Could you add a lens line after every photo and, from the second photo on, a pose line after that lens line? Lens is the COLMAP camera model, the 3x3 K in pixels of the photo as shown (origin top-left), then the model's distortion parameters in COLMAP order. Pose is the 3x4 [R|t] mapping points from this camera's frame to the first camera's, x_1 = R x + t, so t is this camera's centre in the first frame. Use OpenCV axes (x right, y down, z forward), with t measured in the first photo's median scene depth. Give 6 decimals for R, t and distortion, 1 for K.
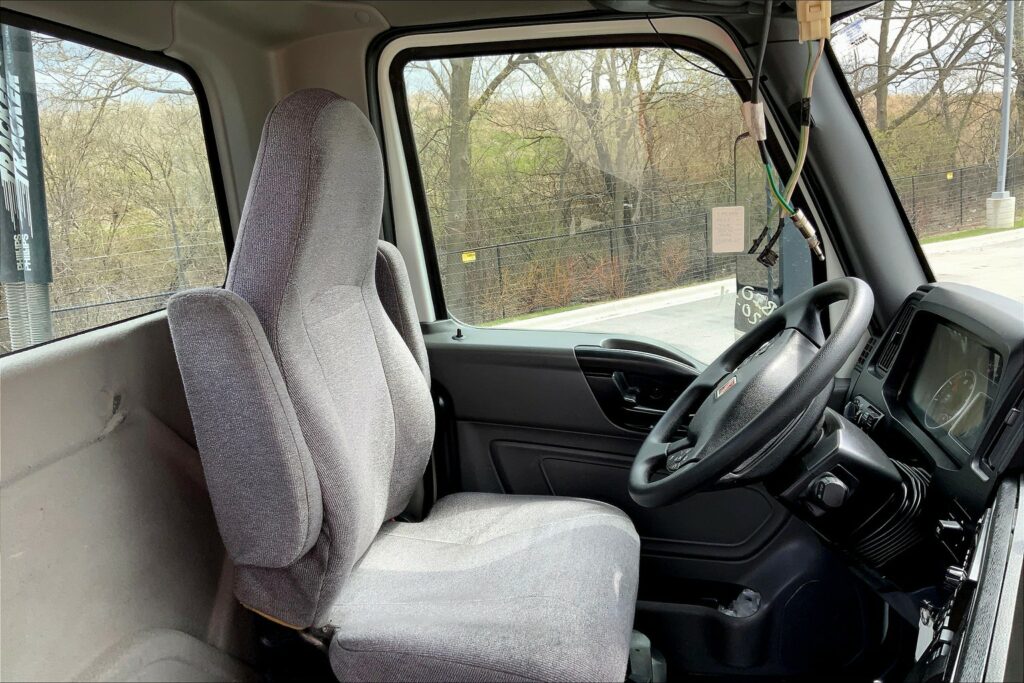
lens RADIAL K [[836.4, 0, 505.4], [0, 836.4, 342.1], [0, 0, 1]] dist [0.116289, -0.233840]
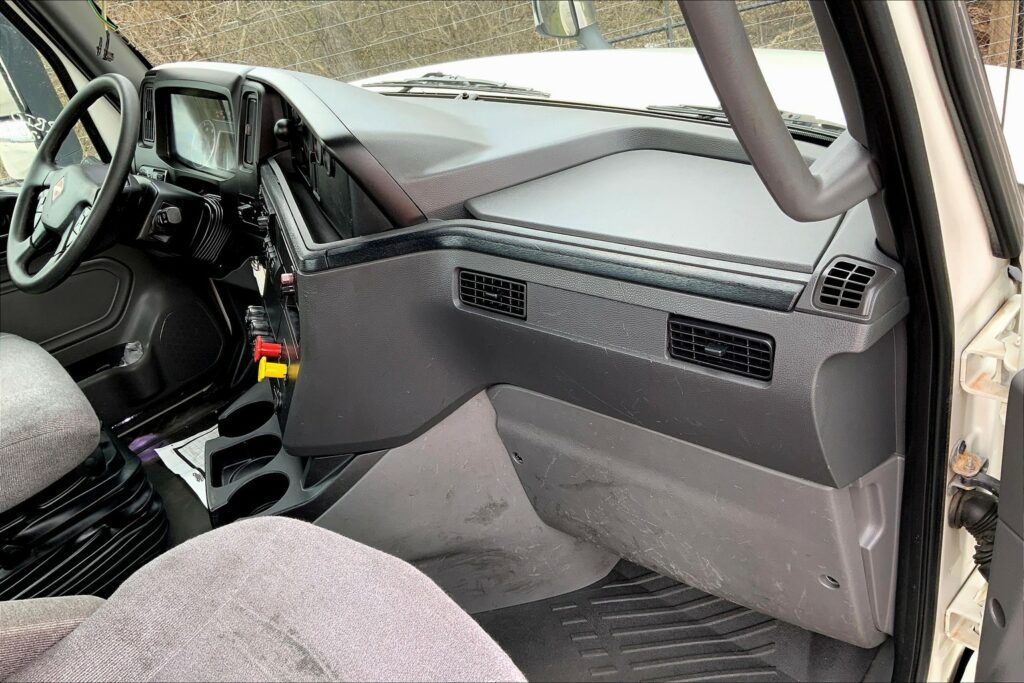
lens RADIAL K [[836.4, 0, 505.4], [0, 836.4, 342.1], [0, 0, 1]] dist [0.116289, -0.233840]
pose [[0.585494, -0.449612, 0.674570, -0.286301], [0.303304, 0.893166, 0.332056, 0.041401], [-0.751800, 0.010183, 0.659313, -0.326426]]
